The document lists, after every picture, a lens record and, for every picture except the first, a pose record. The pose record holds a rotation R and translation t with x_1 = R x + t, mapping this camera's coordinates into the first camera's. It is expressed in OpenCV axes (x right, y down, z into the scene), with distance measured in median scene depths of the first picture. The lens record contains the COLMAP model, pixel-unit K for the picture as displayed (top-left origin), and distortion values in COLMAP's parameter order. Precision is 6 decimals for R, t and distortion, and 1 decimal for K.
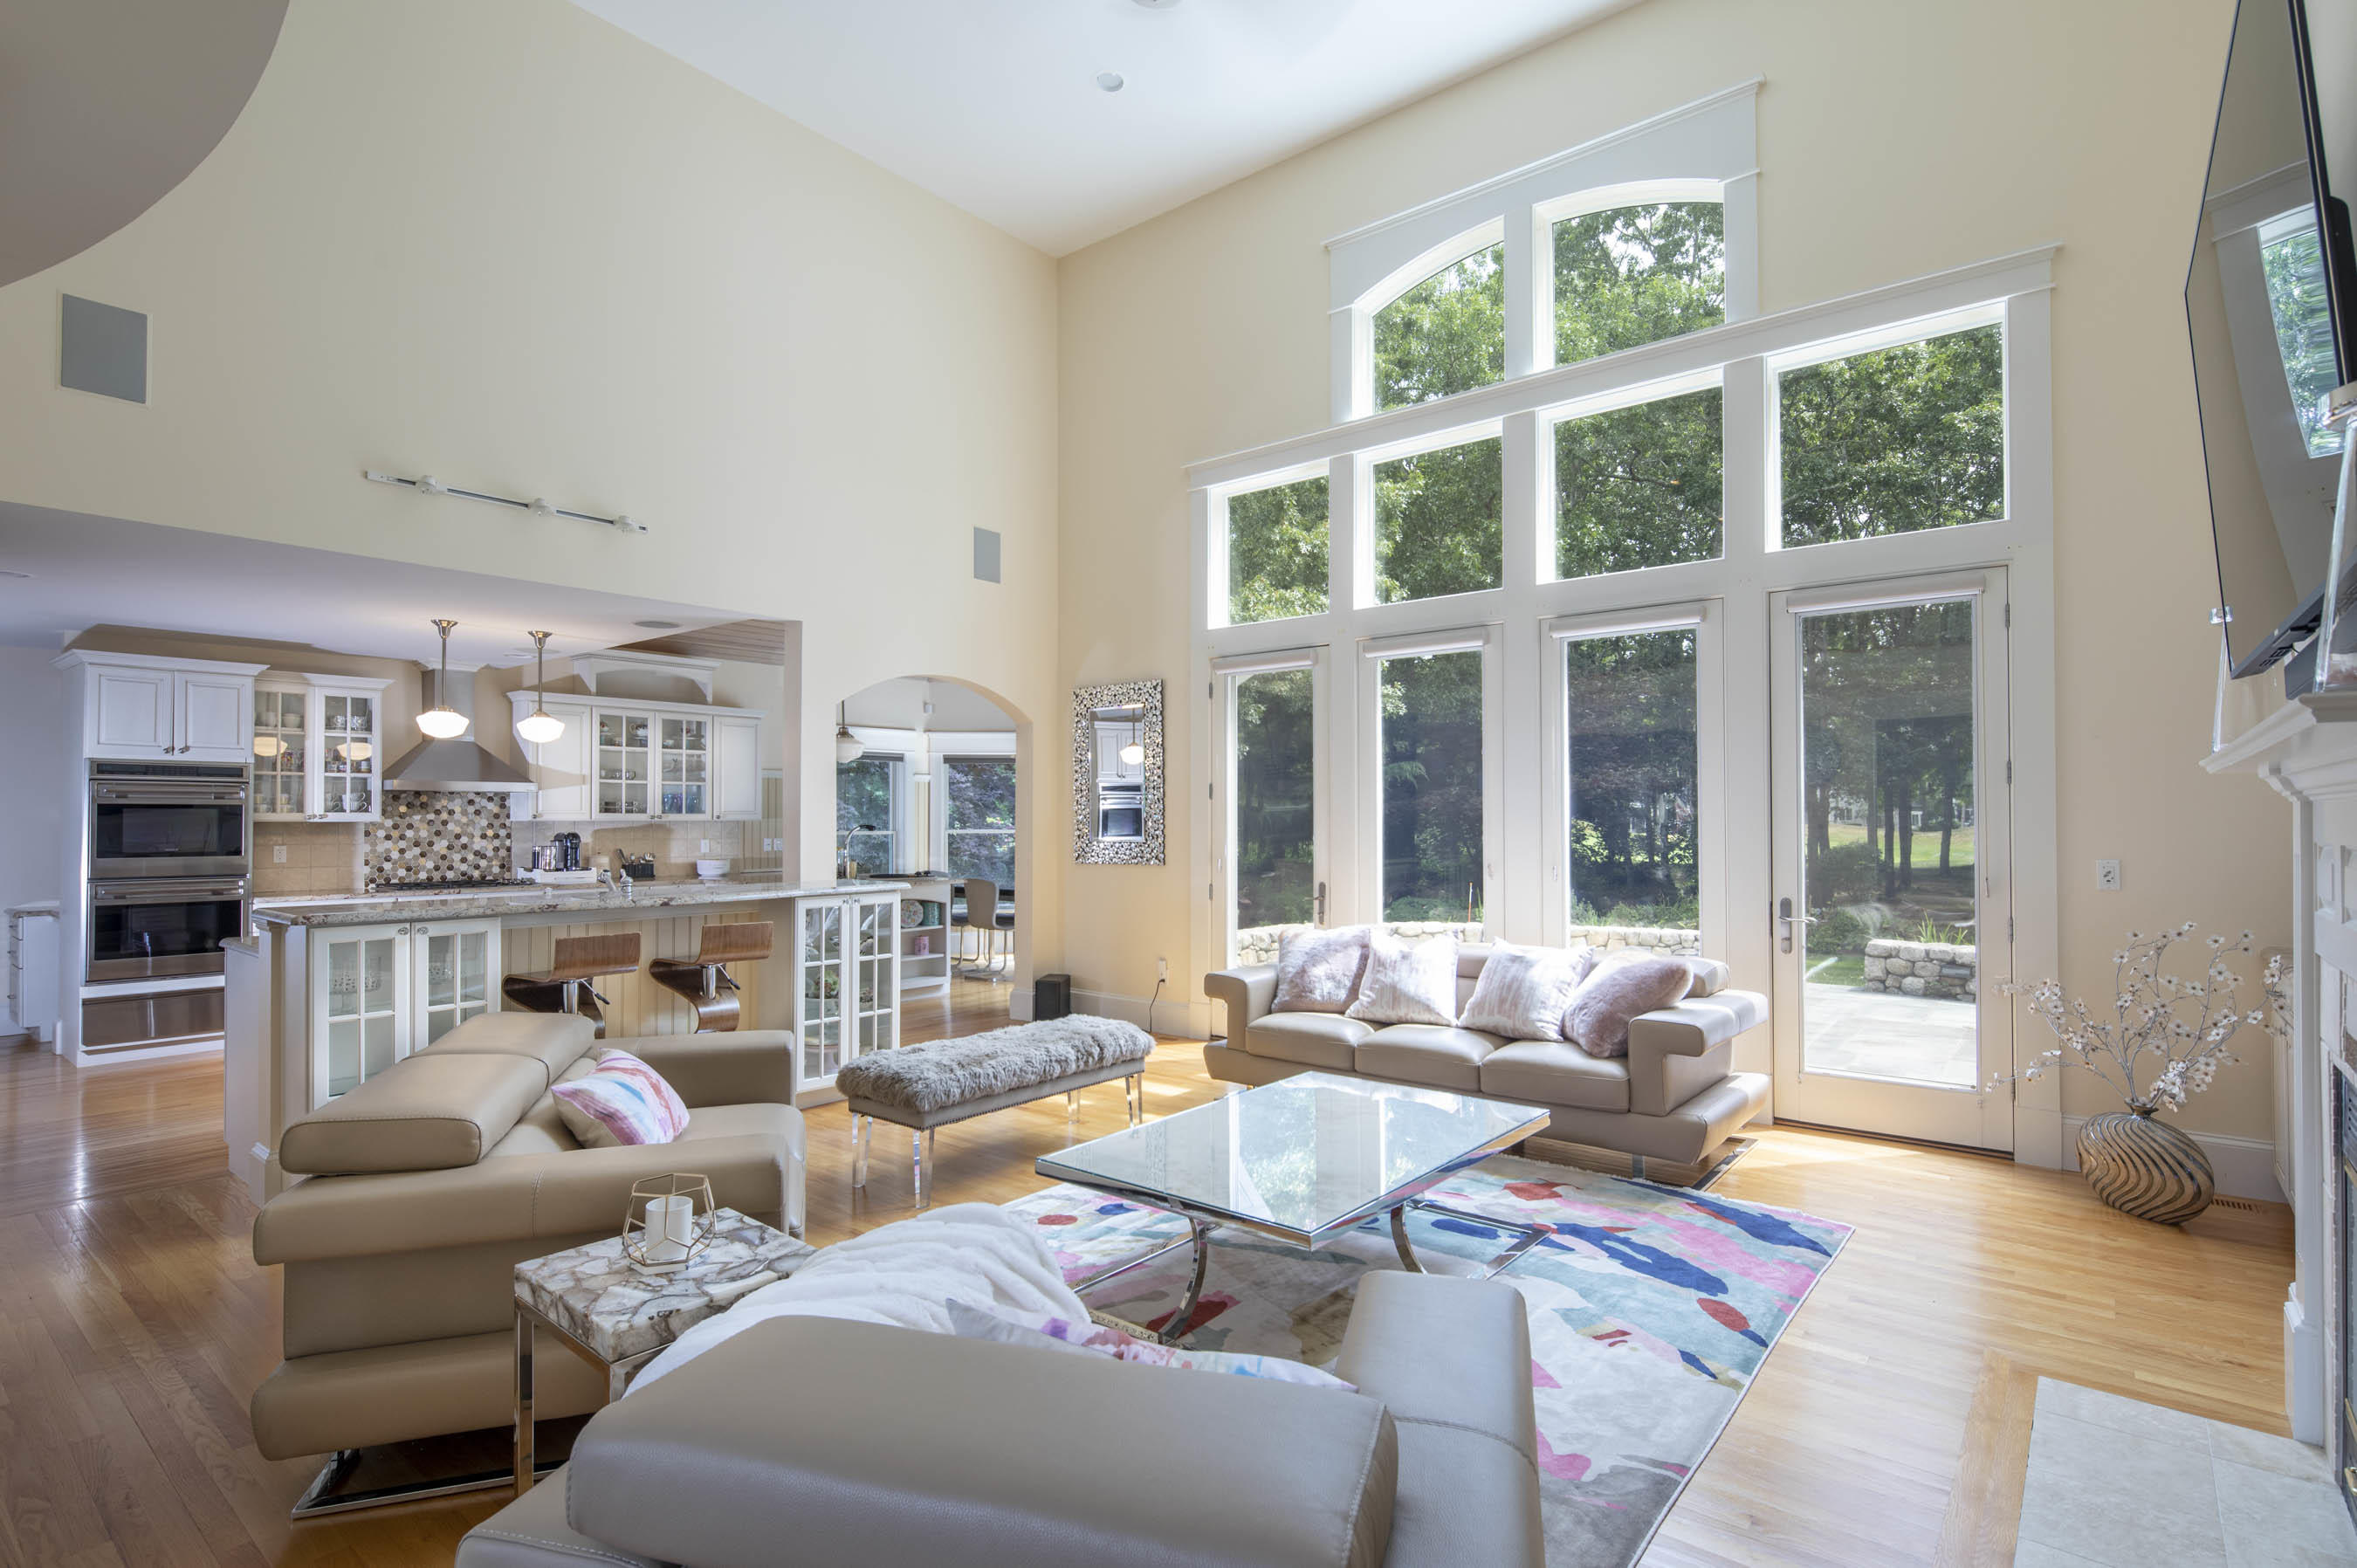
lens RADIAL K [[1129.5, 0, 1178.5], [0, 1129.5, 784.0], [0, 0, 1]] dist [-0.000817, -0.000123]
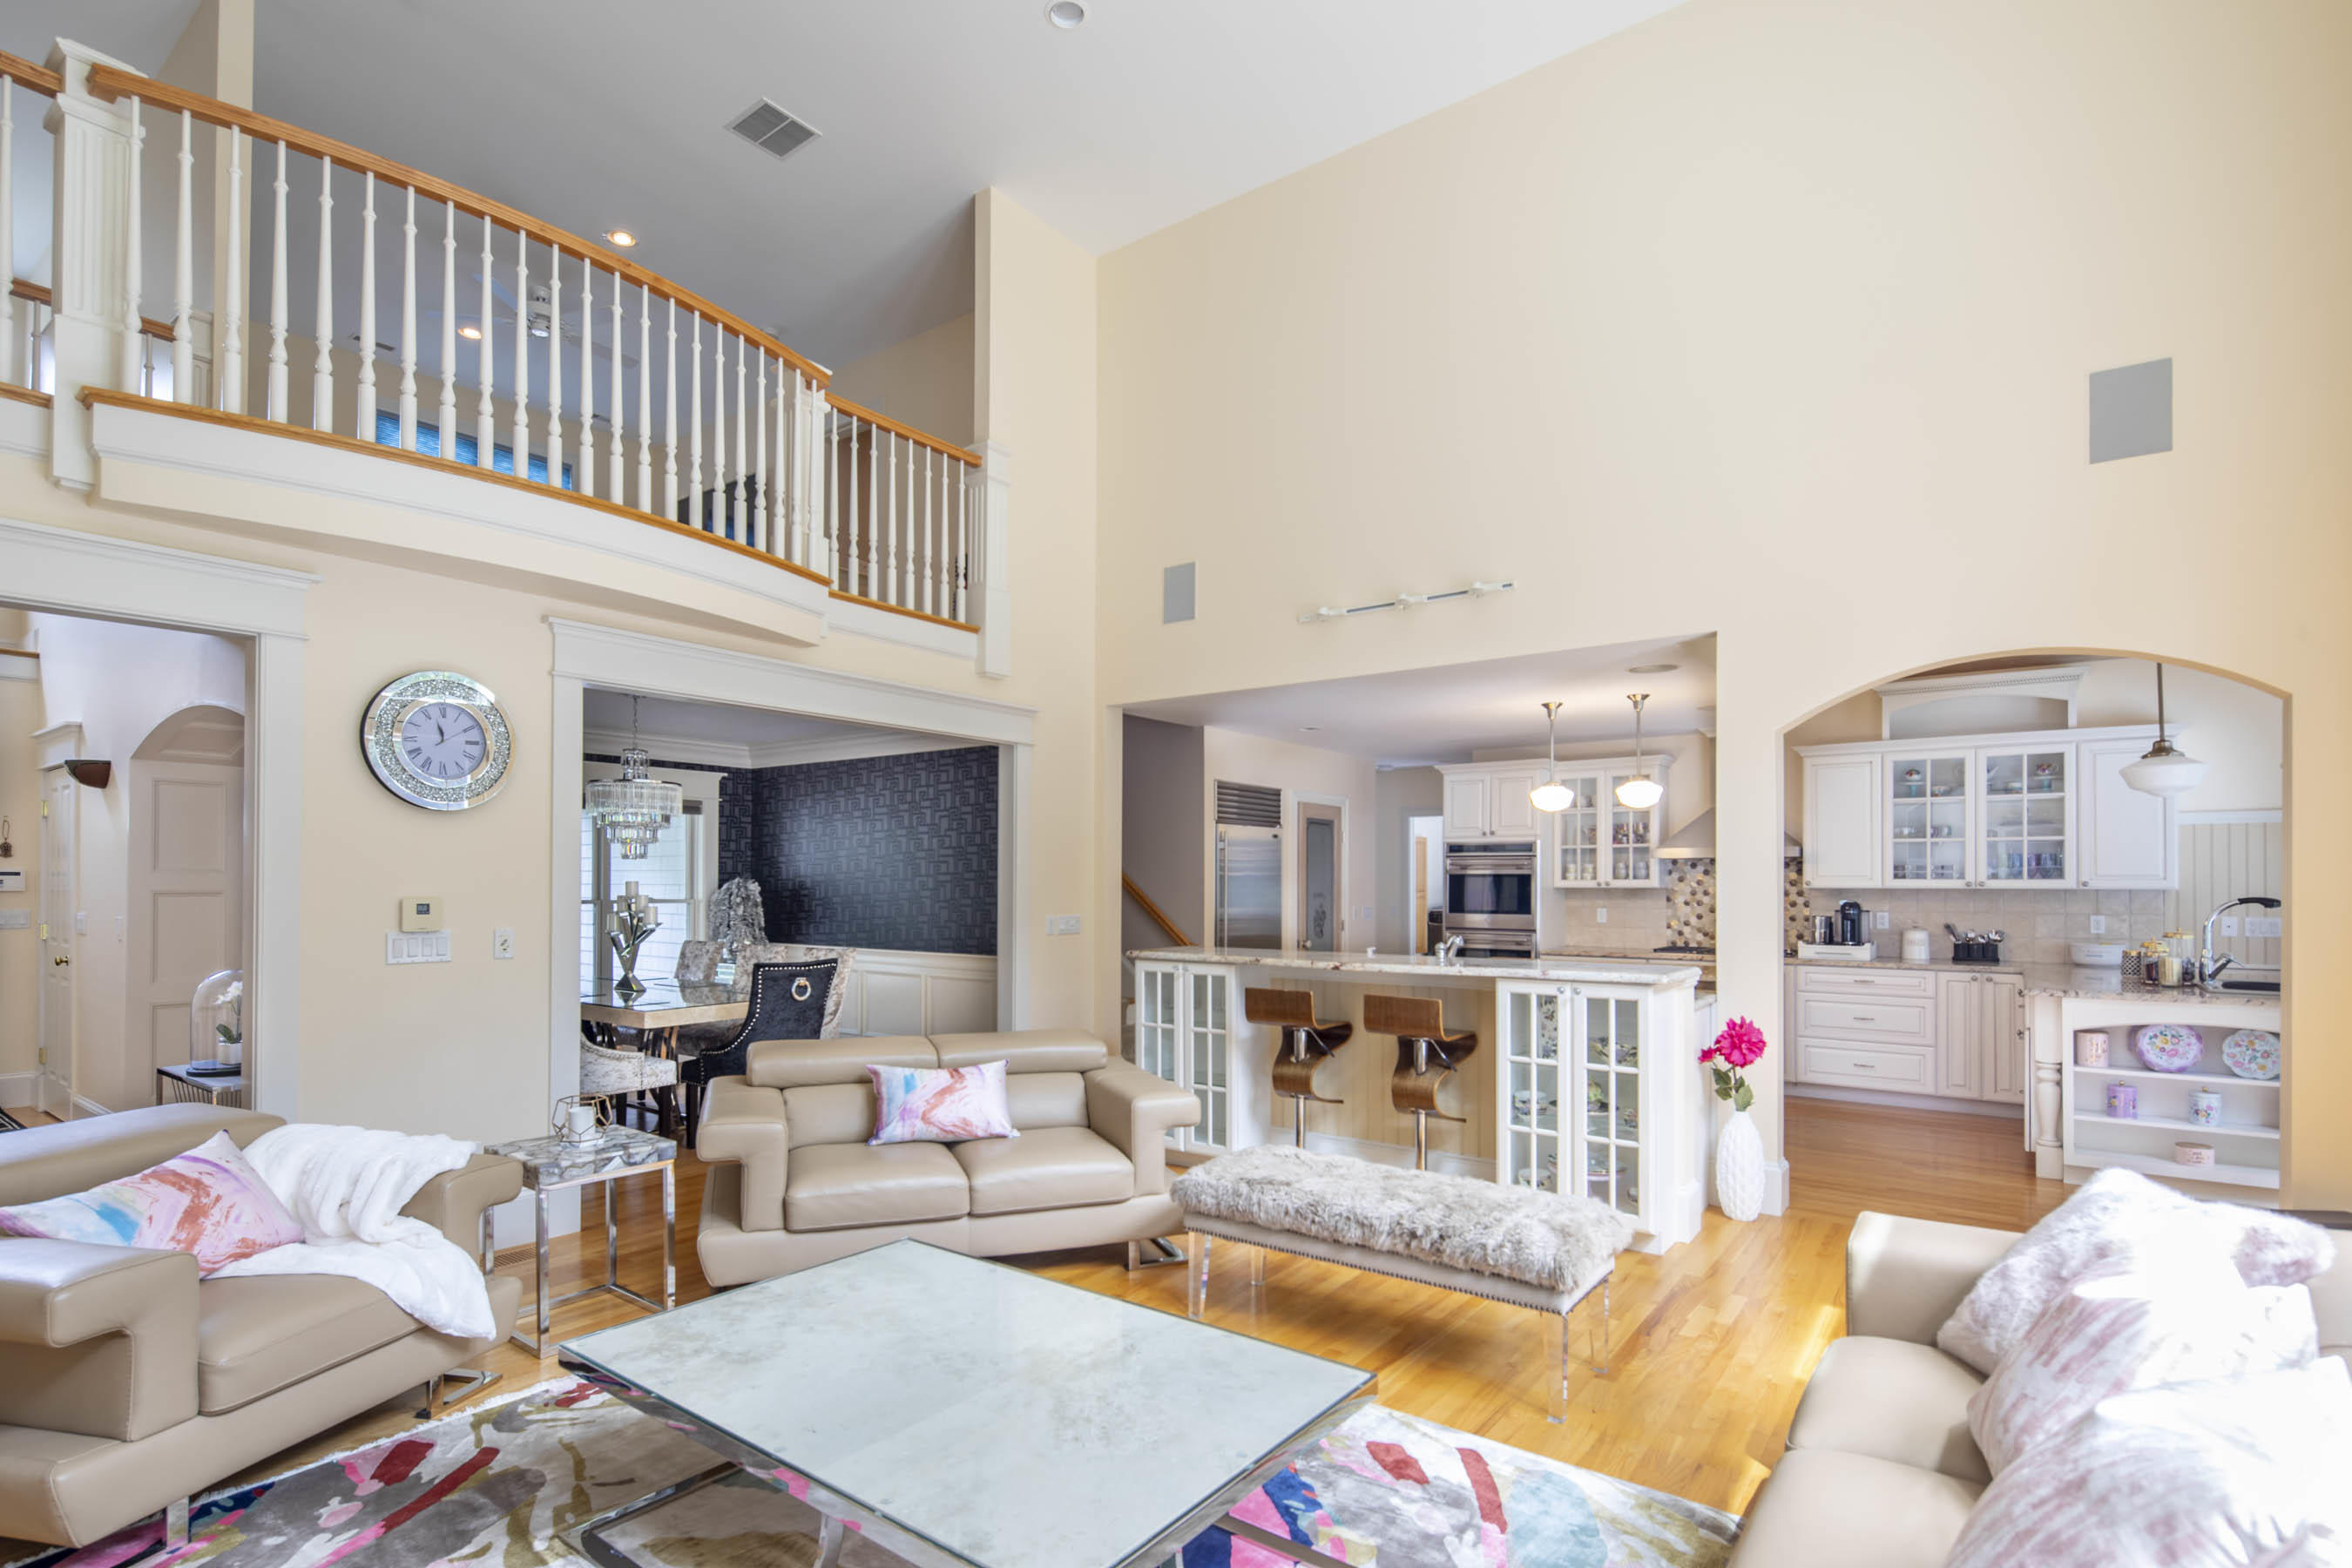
lens RADIAL K [[1154.5, 0, 1173.7], [0, 1154.5, 872.3], [0, 0, 1]] dist [-0.001135, -0.000281]
pose [[0.049442, -0.008391, -0.998742, 0.348680], [0.028399, 0.999572, -0.006992, 0.012745], [0.998373, -0.028018, 0.049659, 0.472327]]
